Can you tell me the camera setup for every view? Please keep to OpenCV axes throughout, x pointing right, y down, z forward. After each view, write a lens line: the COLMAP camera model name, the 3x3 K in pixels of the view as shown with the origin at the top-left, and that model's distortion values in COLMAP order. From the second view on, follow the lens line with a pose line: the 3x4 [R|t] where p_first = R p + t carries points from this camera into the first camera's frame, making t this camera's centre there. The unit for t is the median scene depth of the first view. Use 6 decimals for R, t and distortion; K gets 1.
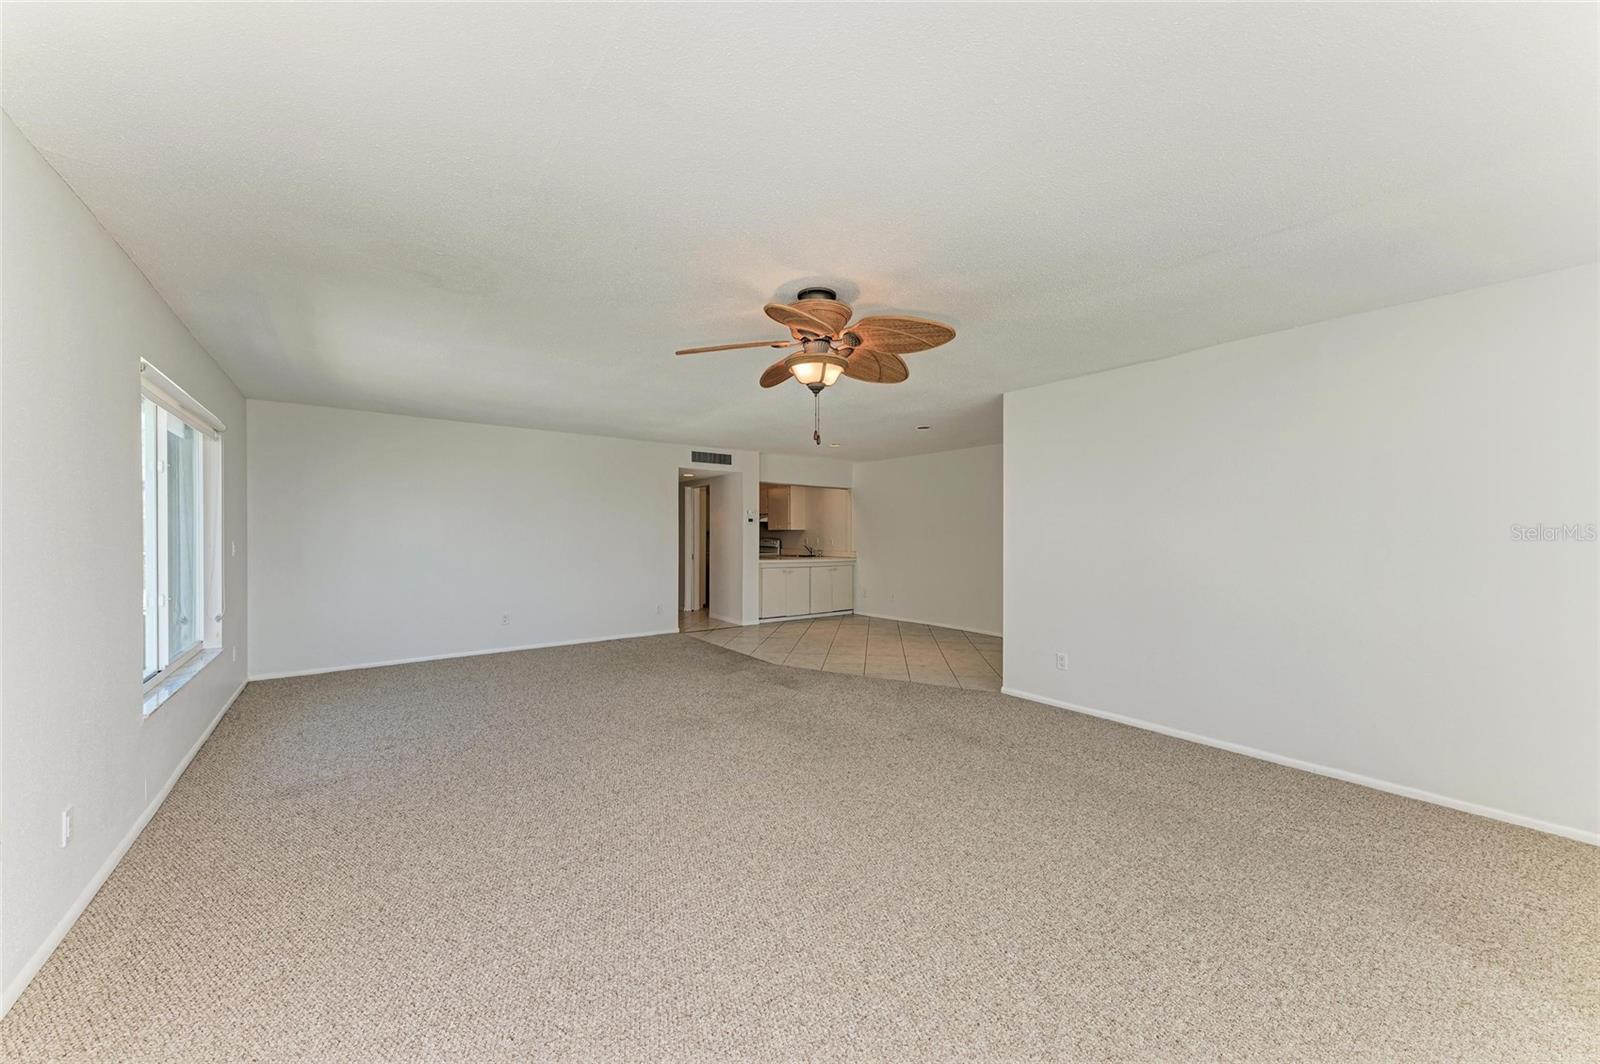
lens RADIAL K [[573.6, 0, 800.0], [0, 573.6, 532.0], [0, 0, 1]] dist [-0.000702, -0.000053]
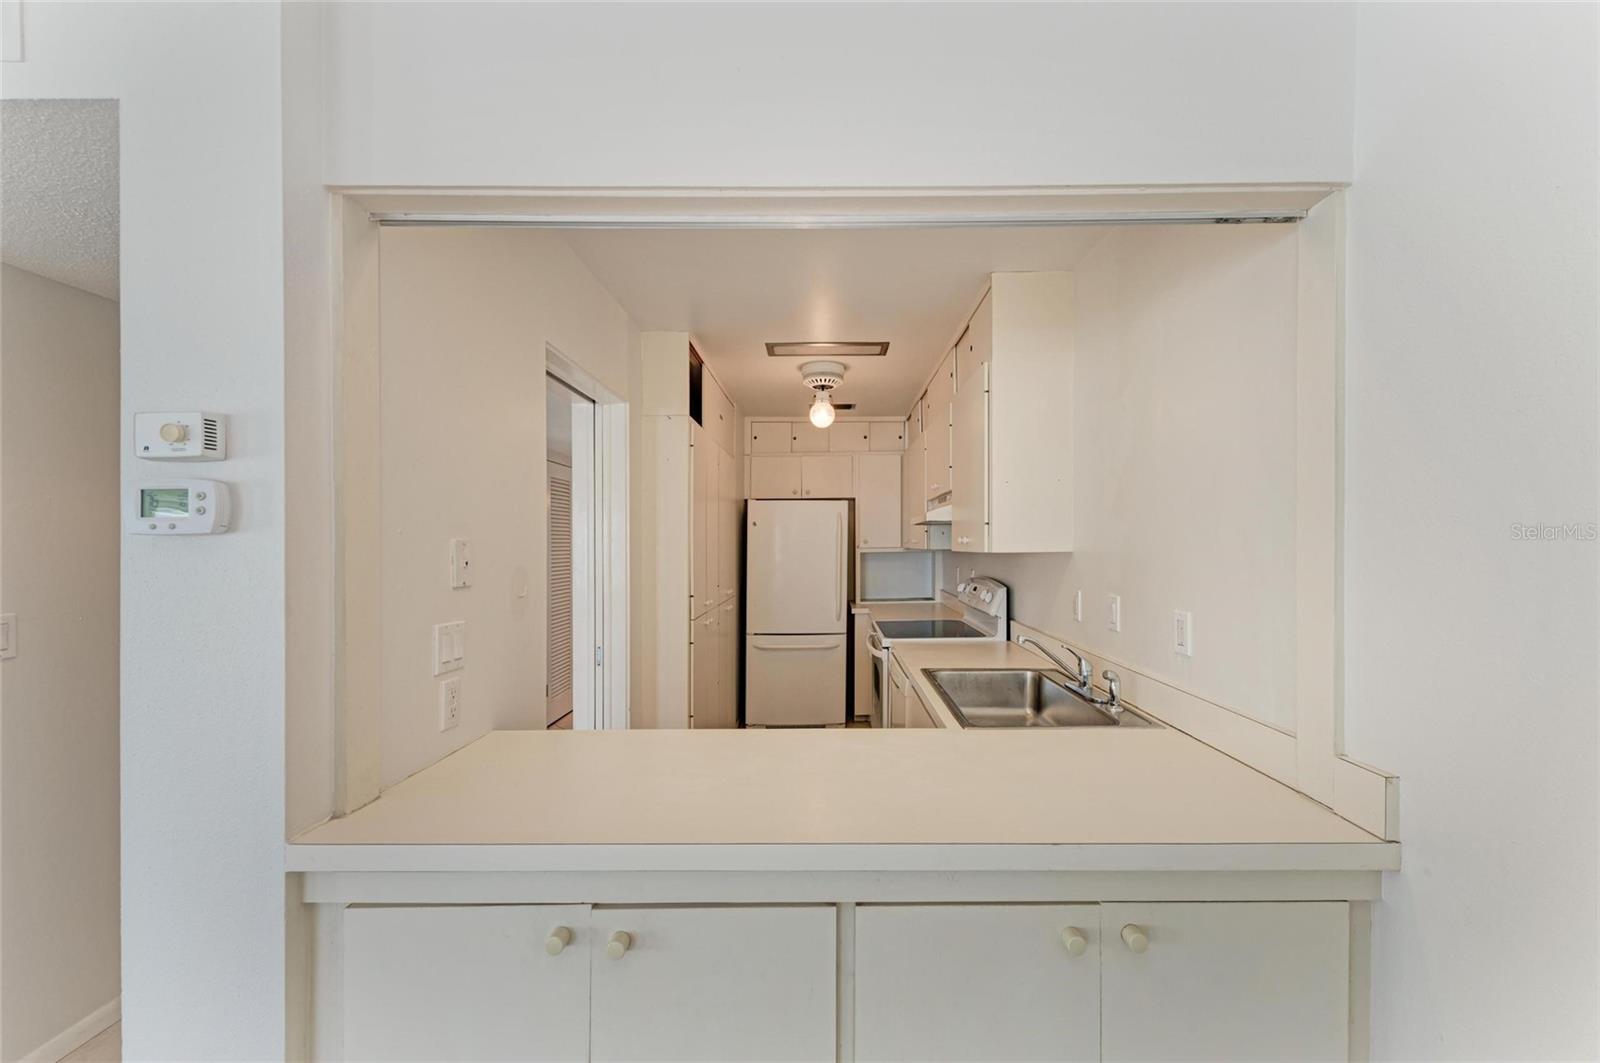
lens RADIAL K [[630.9, 0, 816.8], [0, 630.9, 538.8], [0, 0, 1]] dist [0.014115, 0.000033]
pose [[0.789885, 0.002034, -0.613252, 0.093797], [0.000951, 0.999989, 0.004541, -0.012761], [0.613255, -0.004170, 0.789874, 0.930221]]
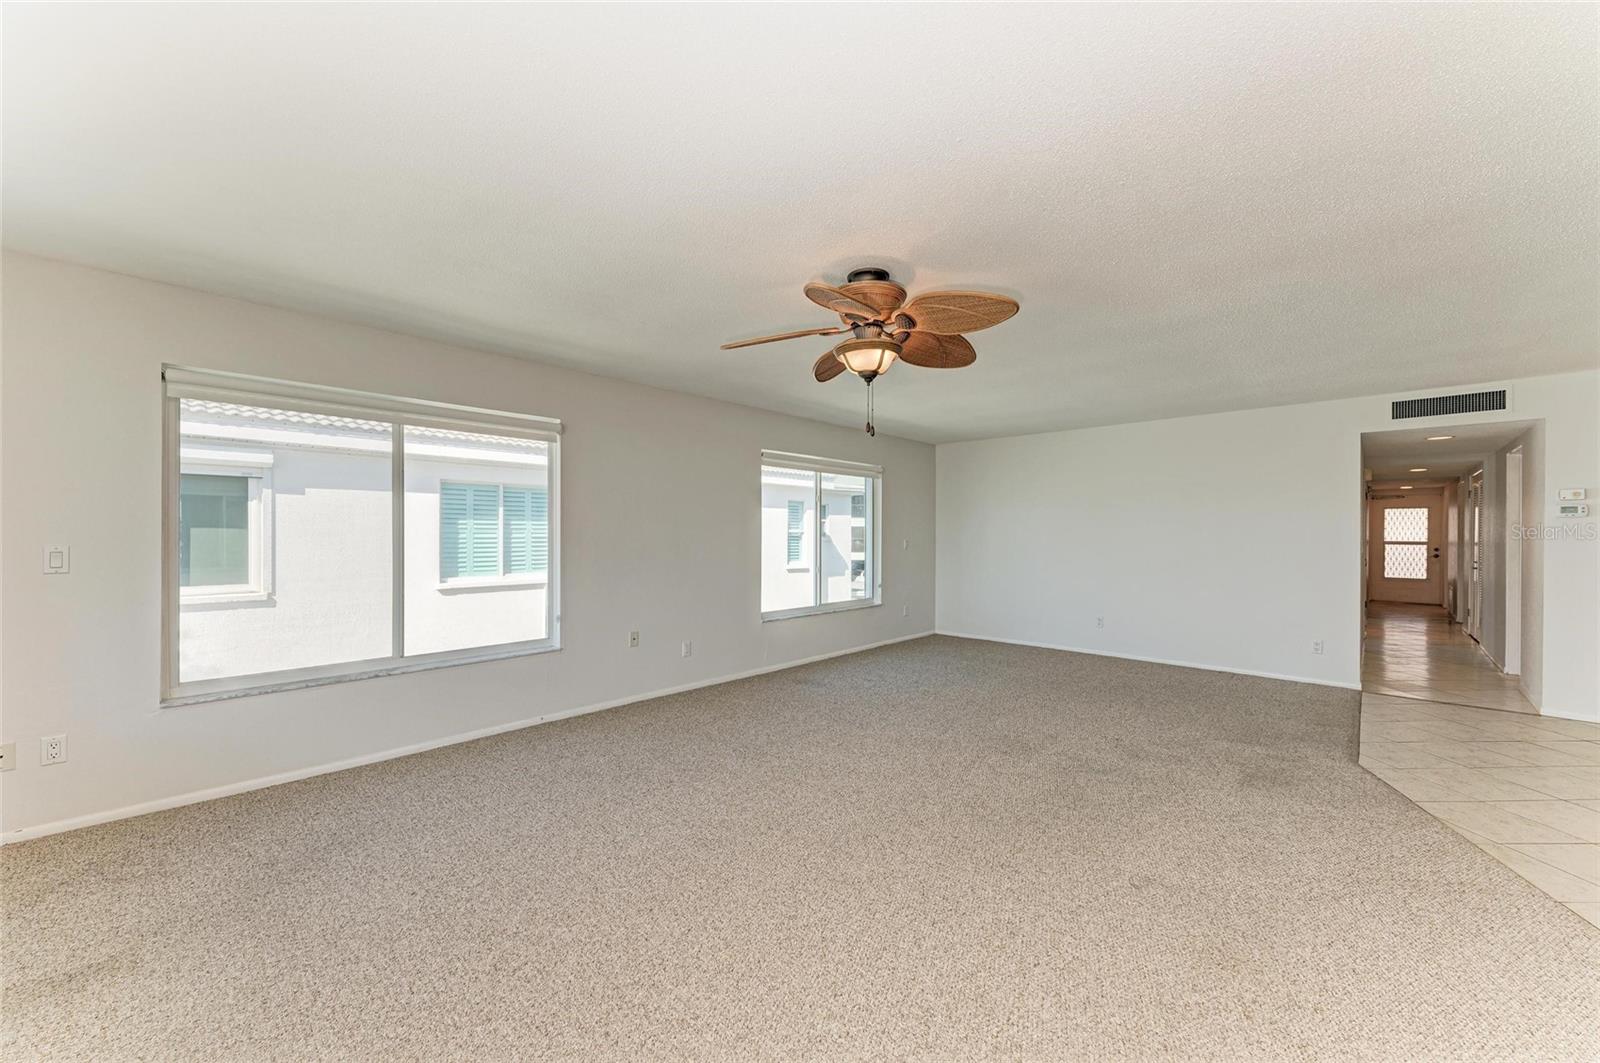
lens RADIAL K [[604.6, 0, 800.0], [0, 604.6, 531.5], [0, 0, 1]] dist [0.001434, 0.000108]
pose [[0.165436, -0.002337, -0.986218, 0.312733], [-0.000660, 0.999997, -0.002481, 0.000525], [0.986220, 0.001061, 0.165434, 0.234008]]
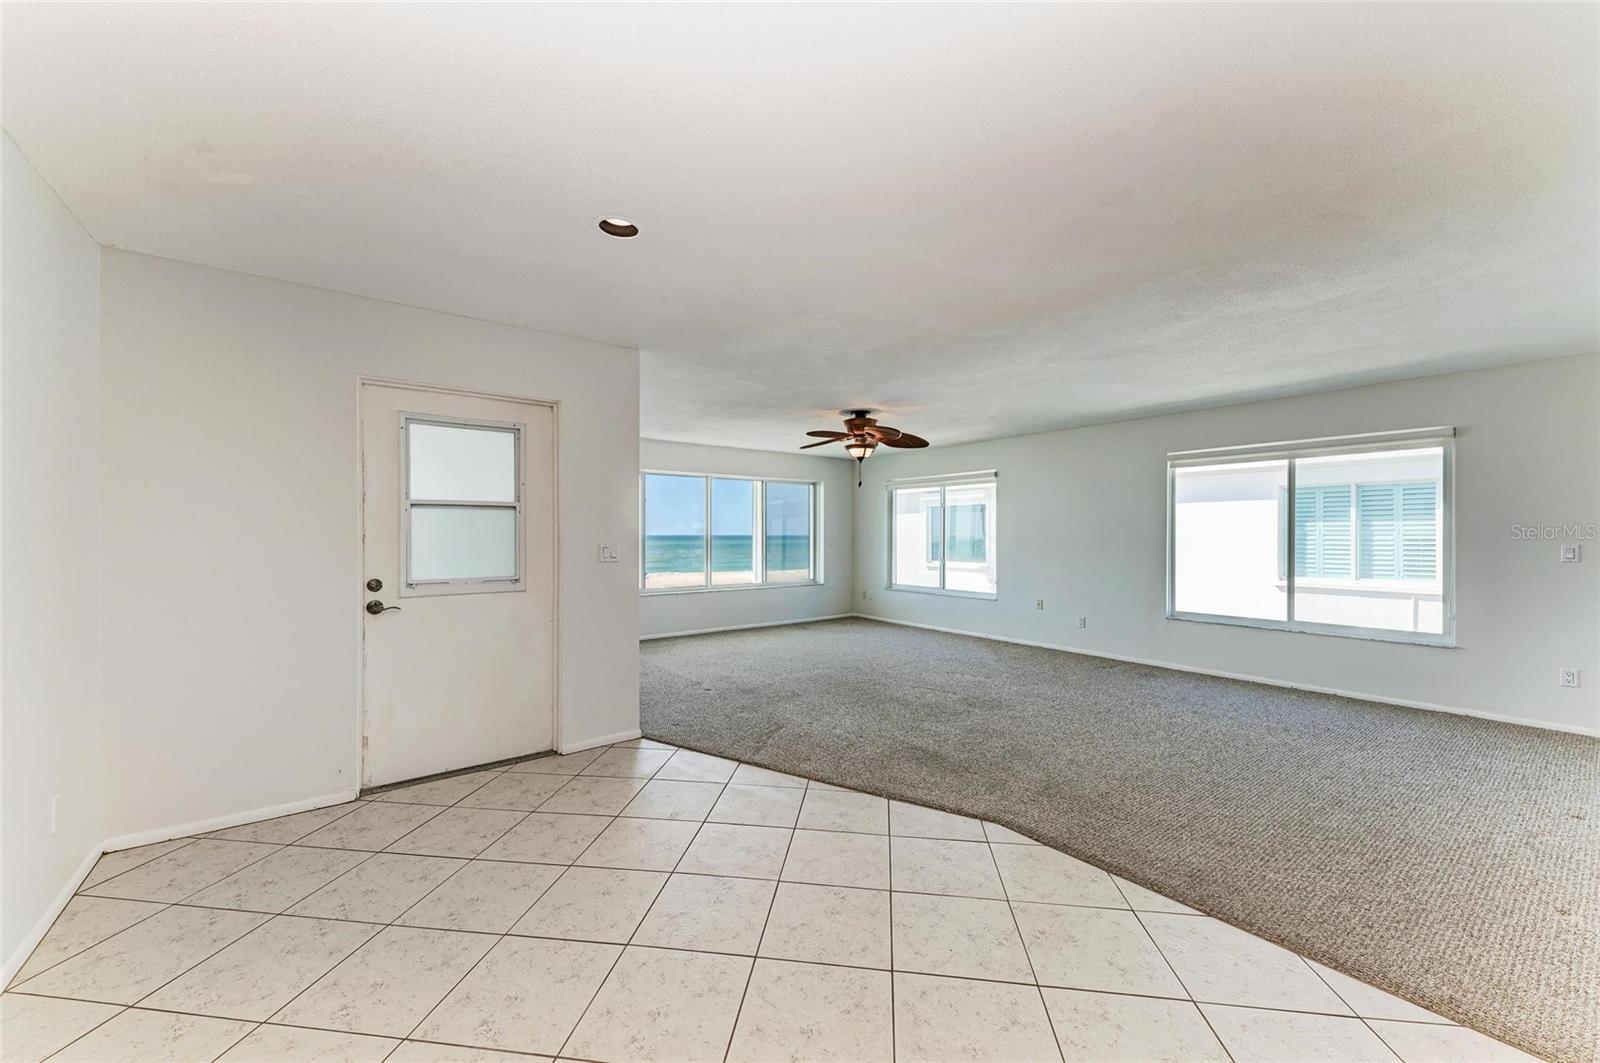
lens RADIAL K [[630.9, 0, 816.8], [0, 630.9, 538.8], [0, 0, 1]] dist [0.014115, 0.000033]
pose [[-0.999998, 0.001933, 0.001055, -0.634328], [0.001935, 0.999996, 0.002242, 0.013469], [-0.001051, 0.002244, -0.999997, 3.205129]]
